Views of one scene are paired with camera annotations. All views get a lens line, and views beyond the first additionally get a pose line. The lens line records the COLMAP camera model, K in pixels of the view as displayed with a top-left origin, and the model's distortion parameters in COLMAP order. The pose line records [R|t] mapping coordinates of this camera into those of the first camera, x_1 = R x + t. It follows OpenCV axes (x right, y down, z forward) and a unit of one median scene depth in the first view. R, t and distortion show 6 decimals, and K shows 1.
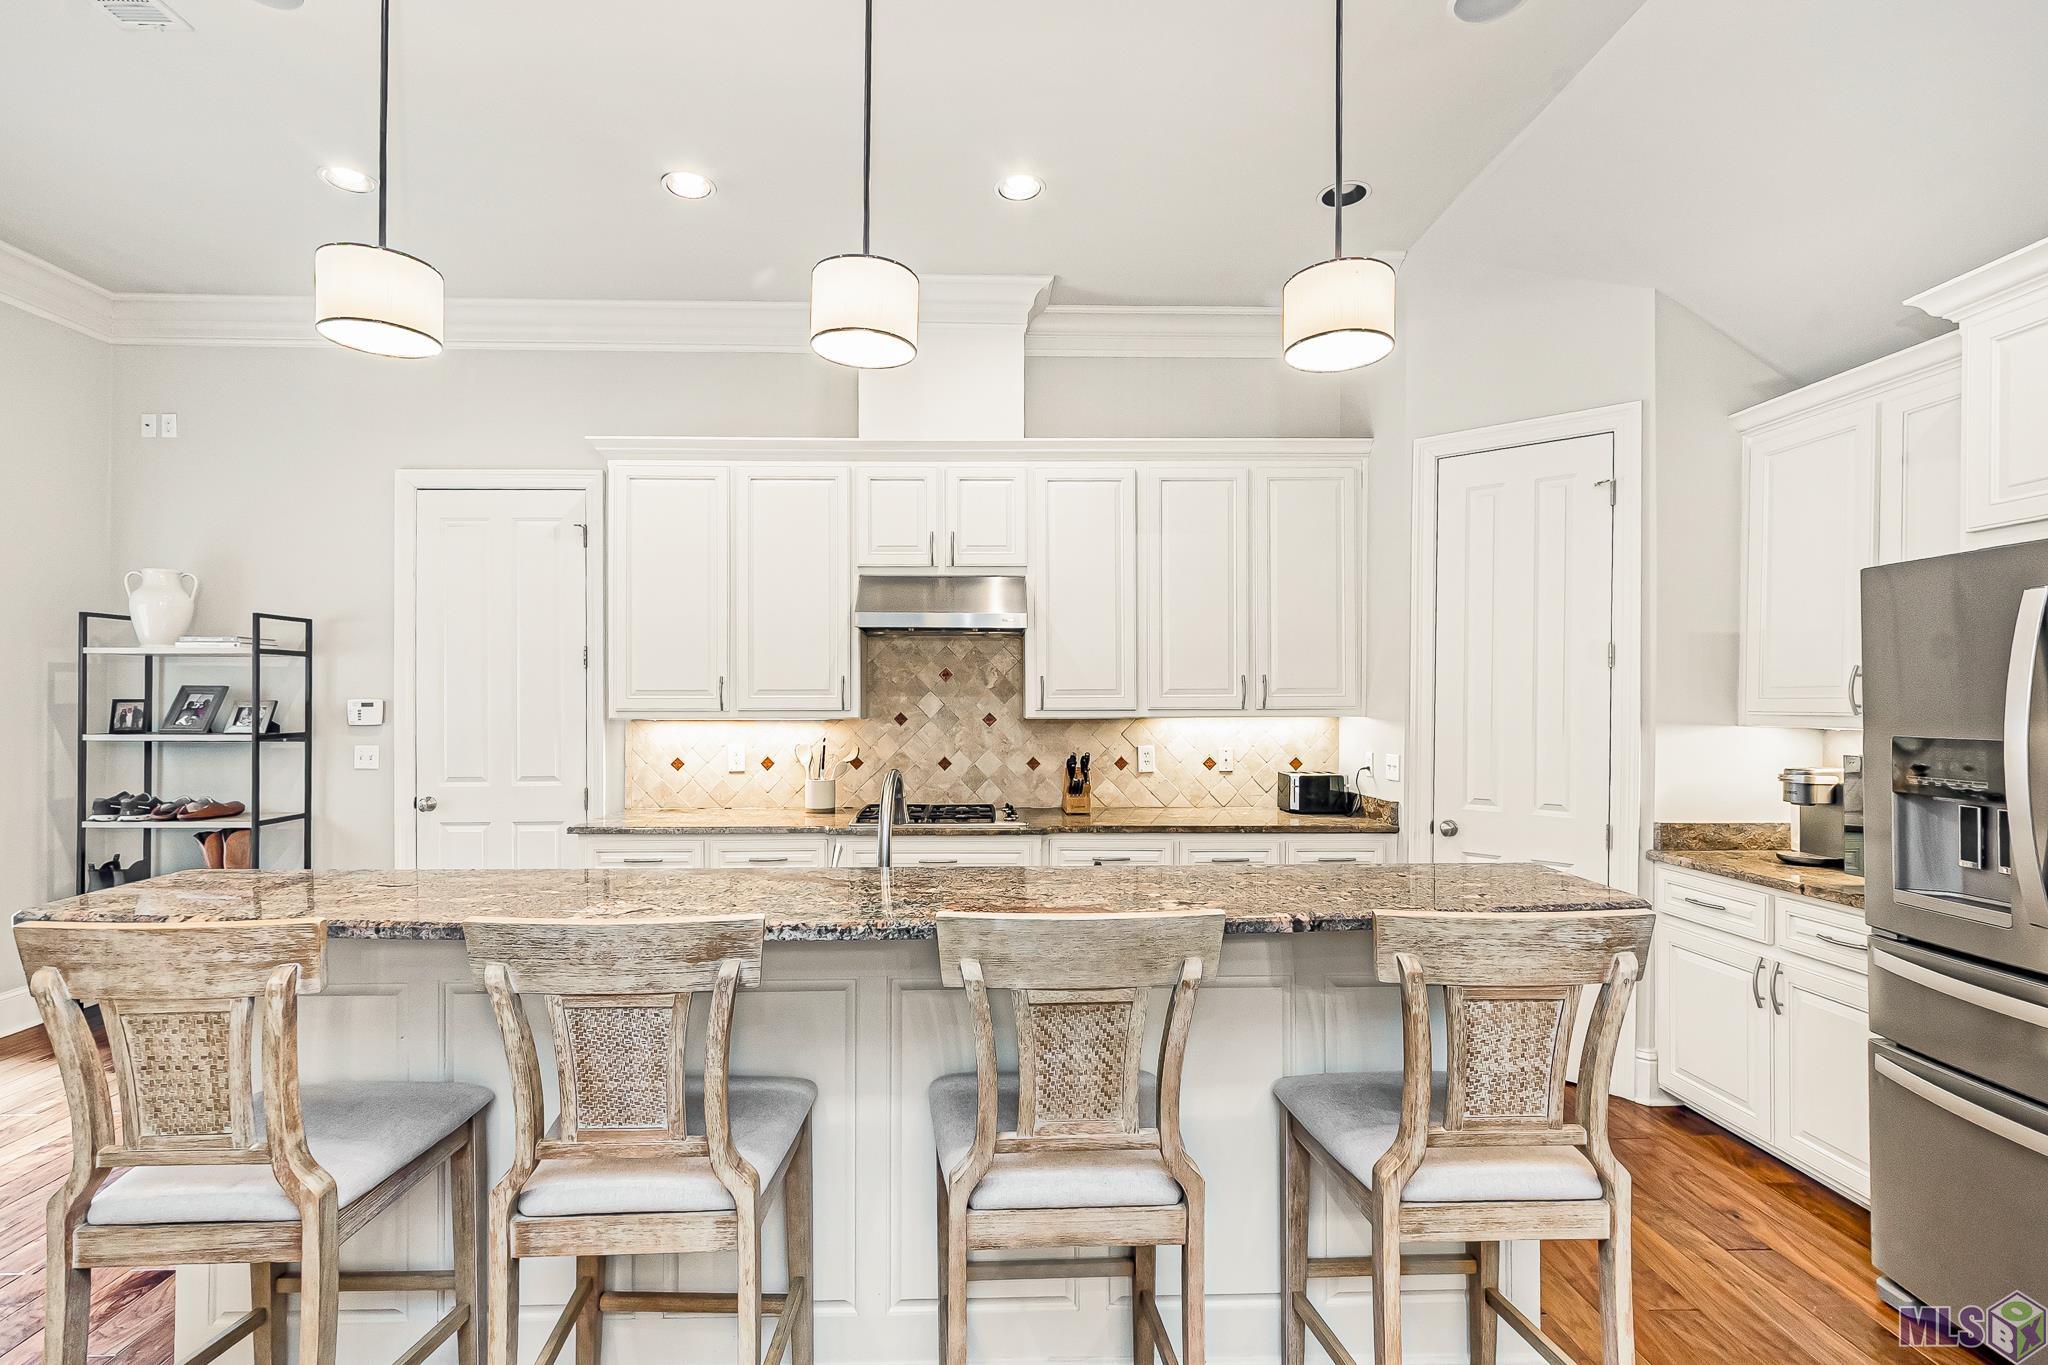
lens RADIAL K [[914.8, 0, 1018.7], [0, 914.8, 690.8], [0, 0, 1]] dist [0.001360, 0.000416]
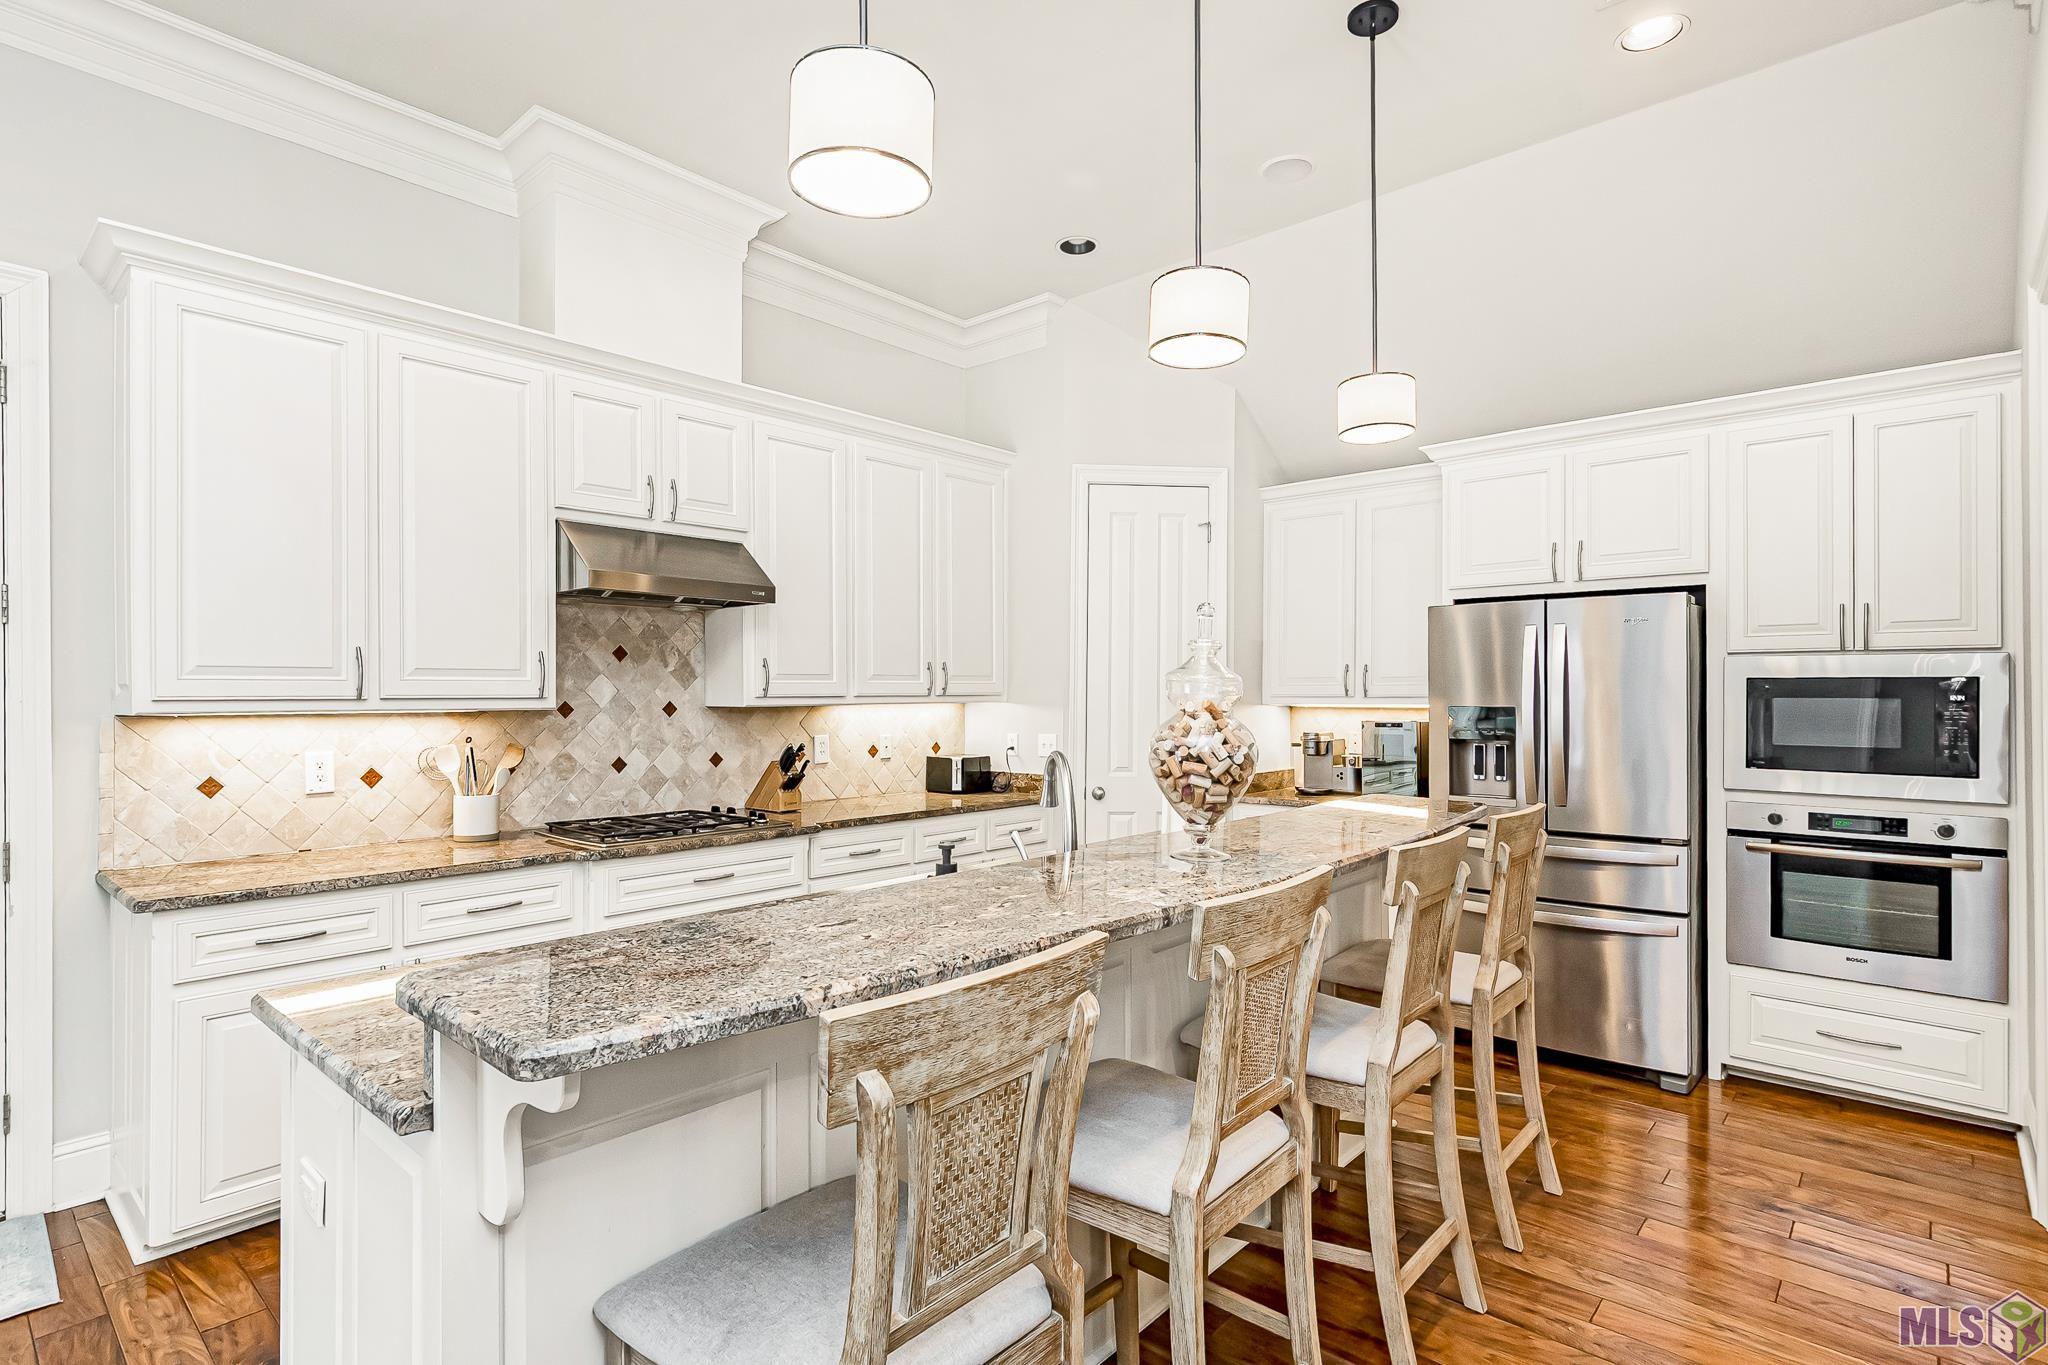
lens RADIAL K [[1017.1, 0, 1023.1], [0, 1017.1, 682.4], [0, 0, 1]] dist [-0.004327, -0.000195]
pose [[0.684889, 0.007244, 0.728612, -0.503548], [-0.006614, 0.999971, -0.003724, 0.009014], [-0.728618, -0.002268, 0.684917, 0.142319]]
